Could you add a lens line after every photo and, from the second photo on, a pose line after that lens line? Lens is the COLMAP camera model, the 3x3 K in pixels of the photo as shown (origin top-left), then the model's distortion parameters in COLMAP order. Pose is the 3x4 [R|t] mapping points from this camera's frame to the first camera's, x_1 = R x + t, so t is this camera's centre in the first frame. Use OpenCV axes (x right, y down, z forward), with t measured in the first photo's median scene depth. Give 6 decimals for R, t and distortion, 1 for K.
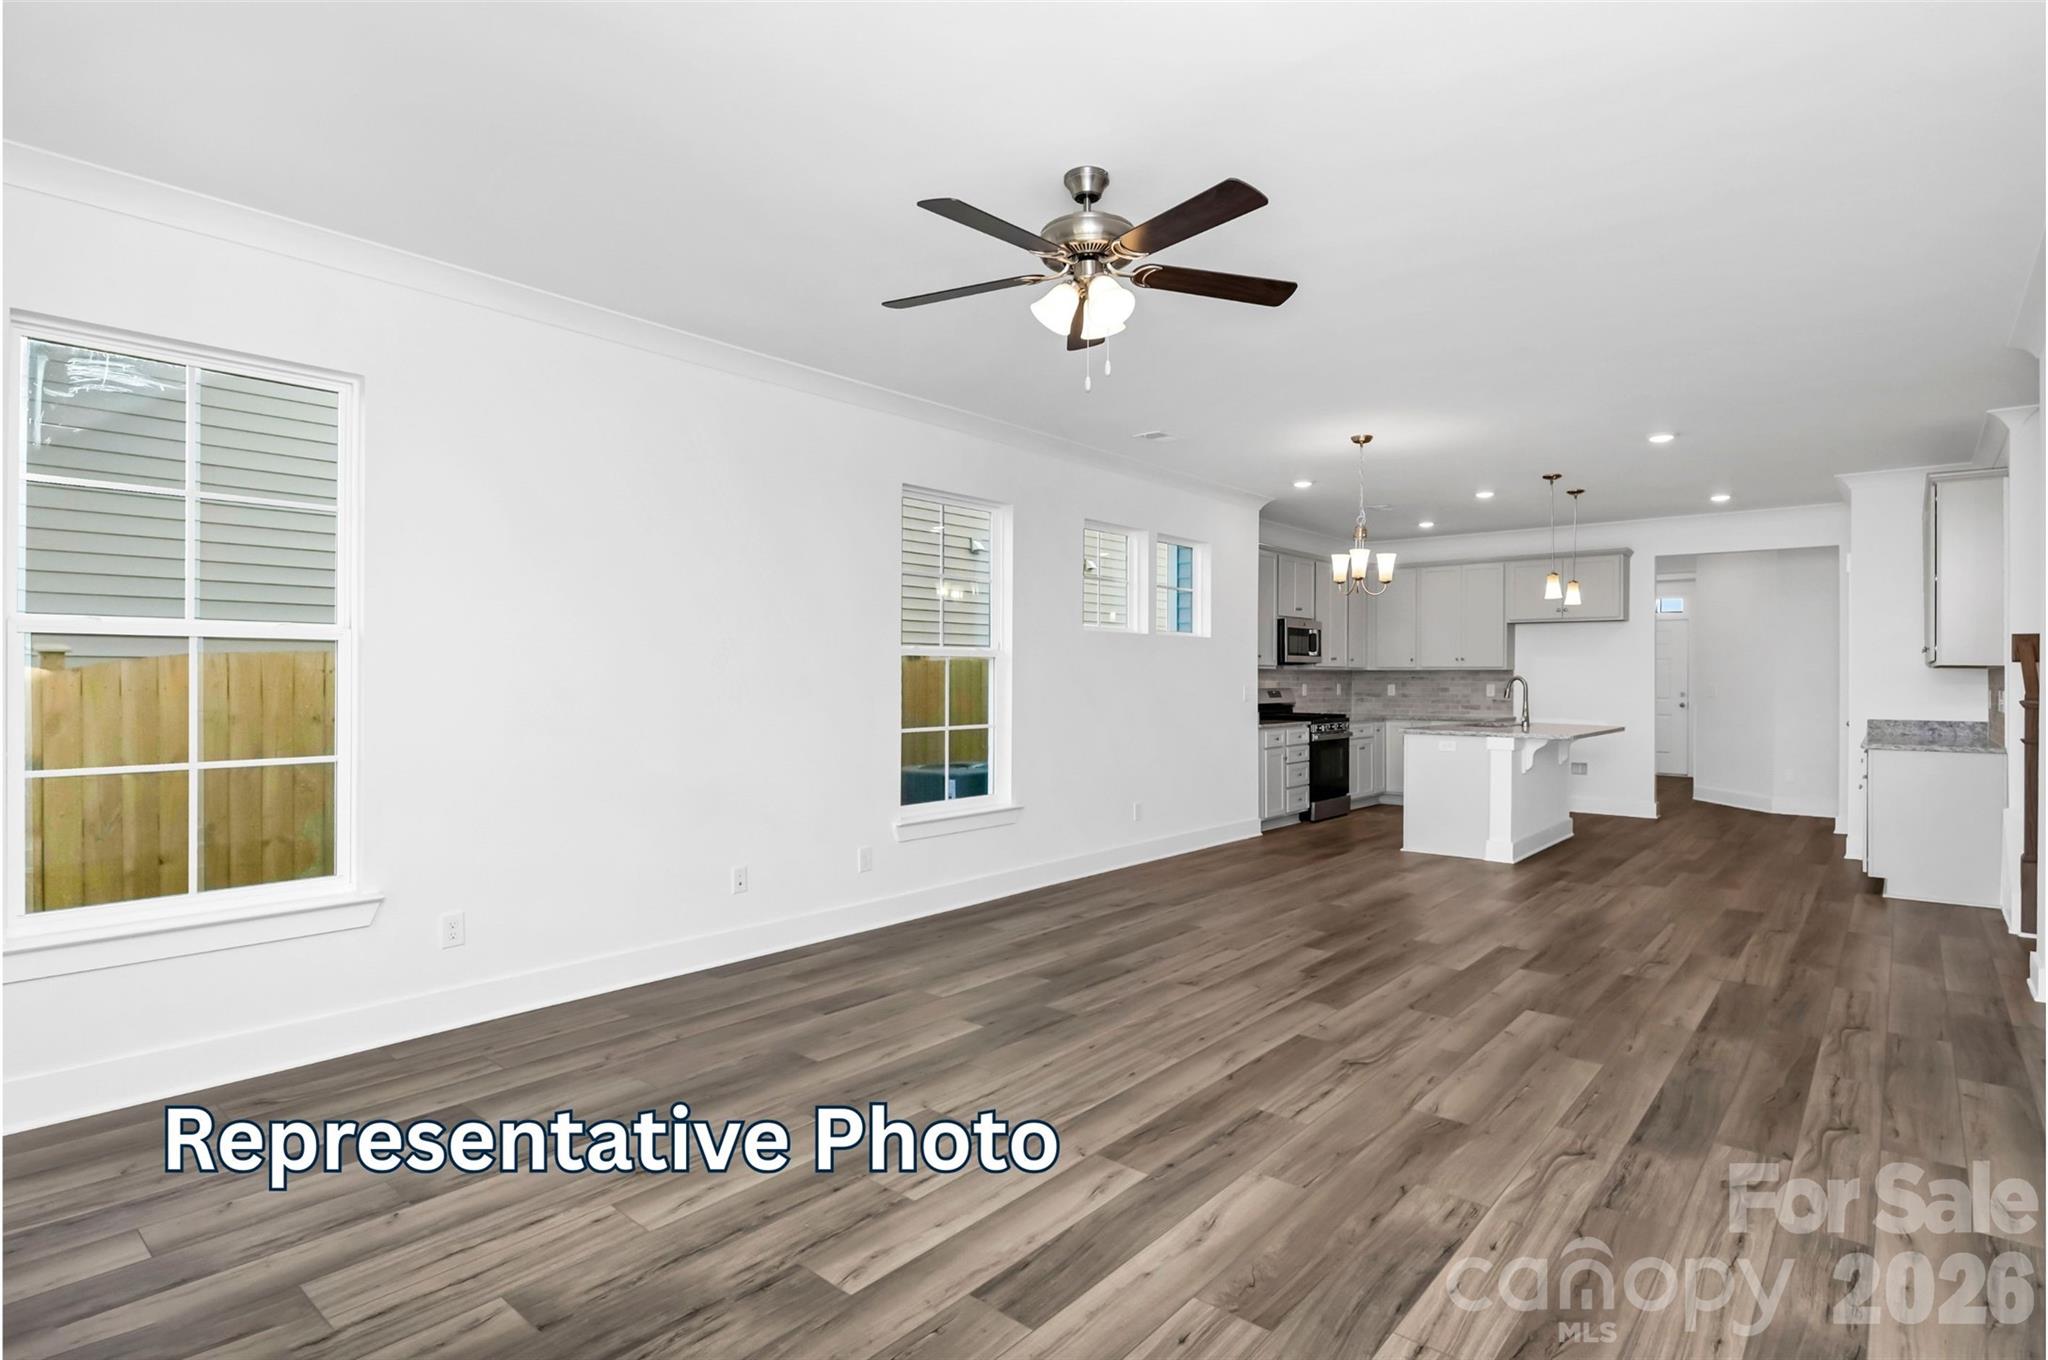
lens RADIAL K [[978.2, 0, 1024.0], [0, 978.2, 680.0], [0, 0, 1]] dist [-0.002654, -0.012537]
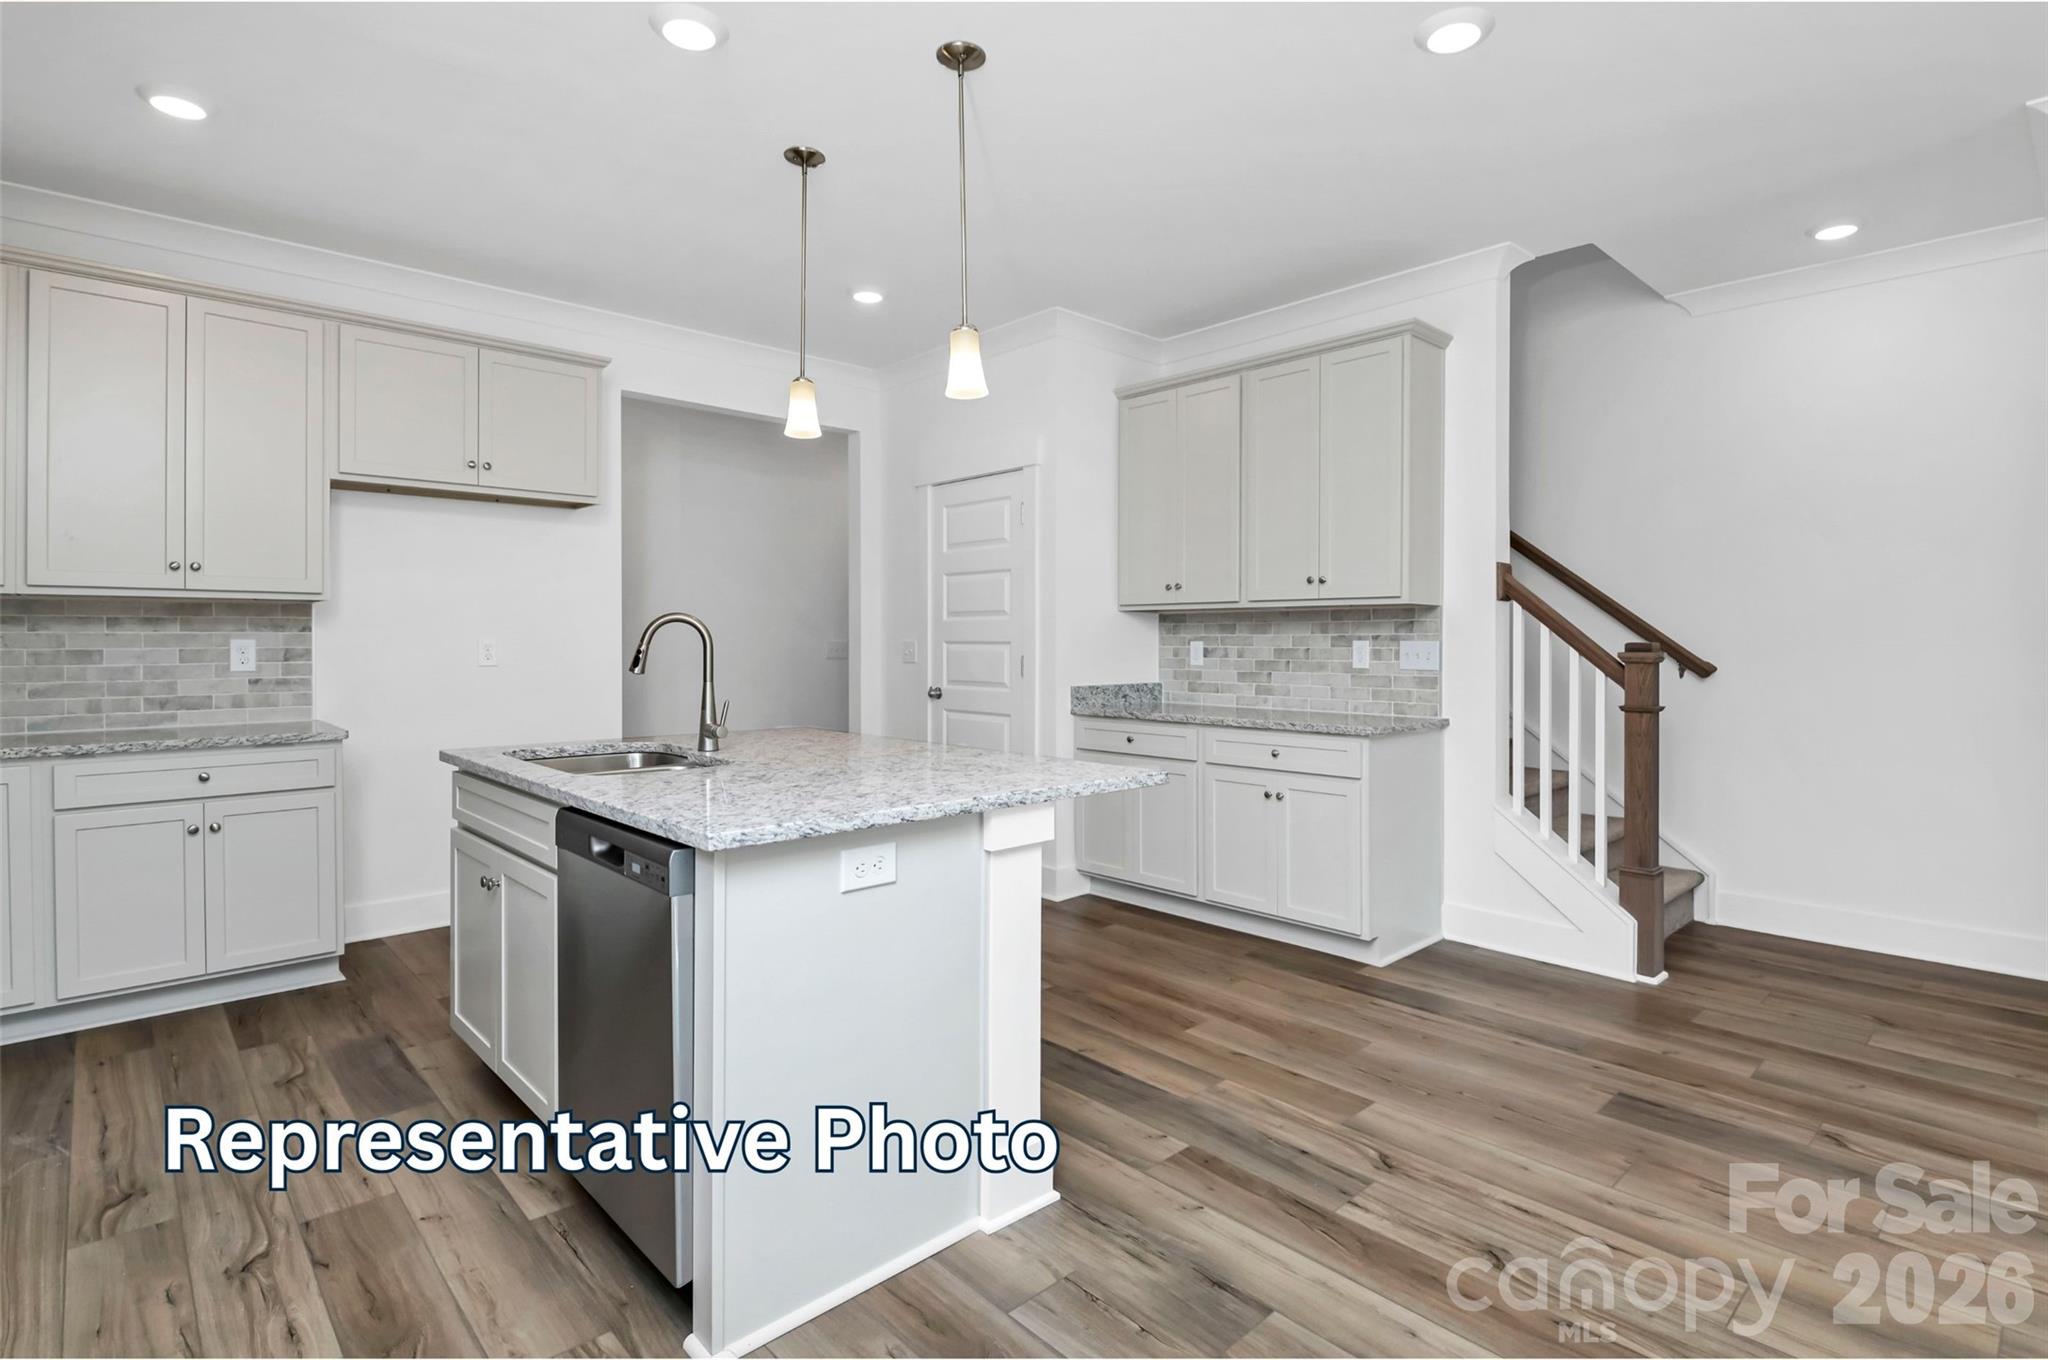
lens RADIAL K [[1002.9, 0, 1045.3], [0, 1002.9, 638.1], [0, 0, 1]] dist [-0.004979, -0.001065]
pose [[0.081098, -0.001435, 0.996705, 0.137935], [0.001920, 0.999997, 0.001283, 0.004797], [-0.996704, 0.001809, 0.081100, 0.761536]]
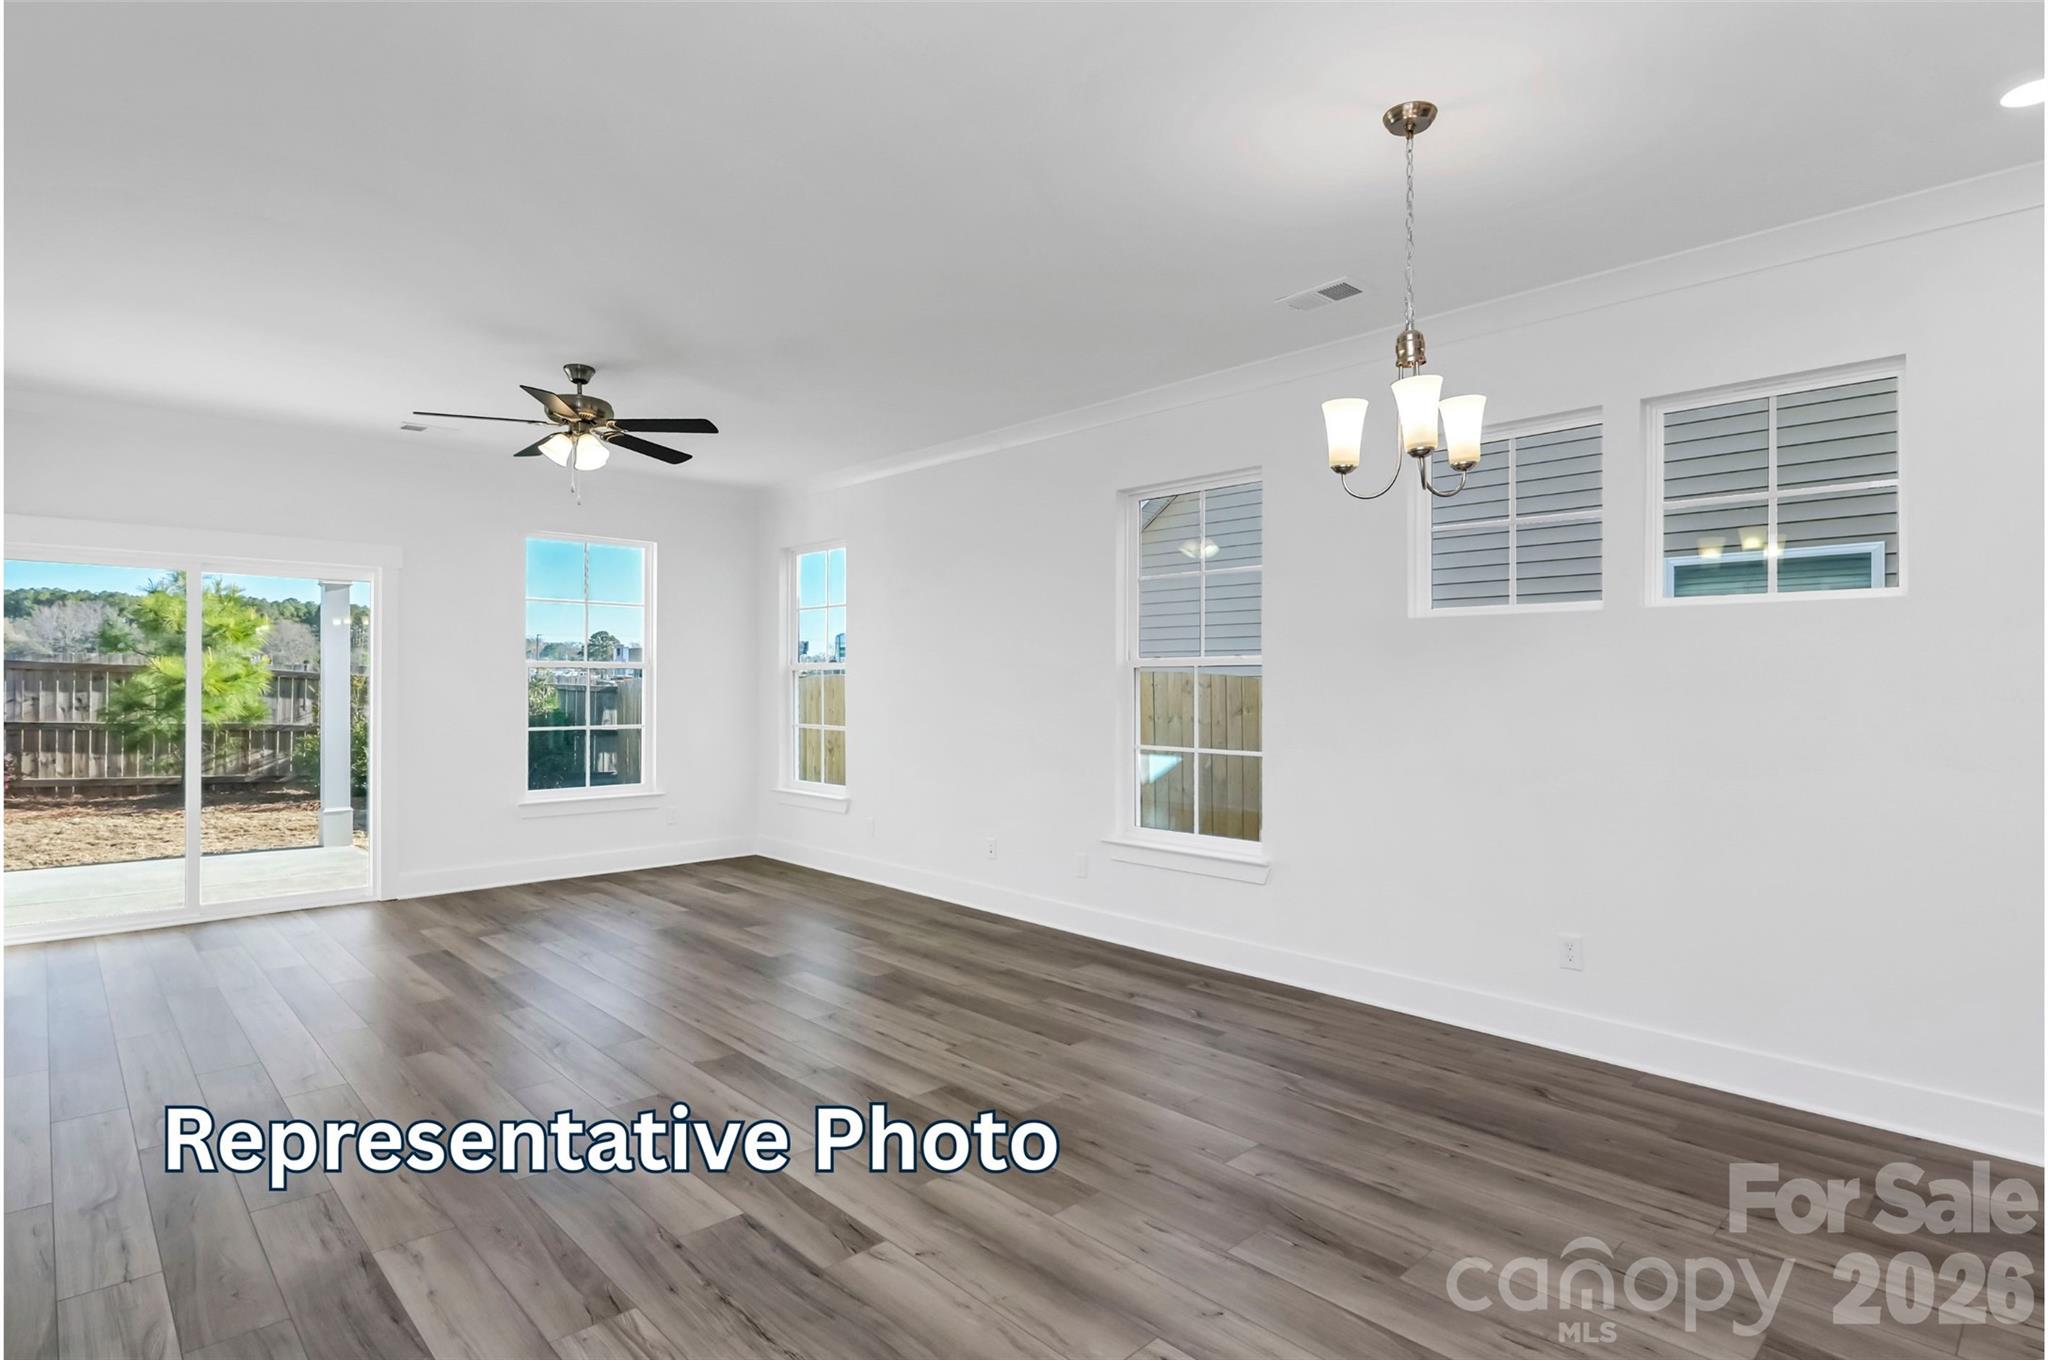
lens RADIAL K [[1011.4, 0, 1028.5], [0, 1011.4, 680.0], [0, 0, 1]] dist [0.002830, -0.010891]
pose [[-0.055716, -0.002878, -0.998443, 0.530492], [-0.008126, 0.999964, -0.002429, -0.004905], [0.998414, 0.007978, -0.055738, 0.586438]]
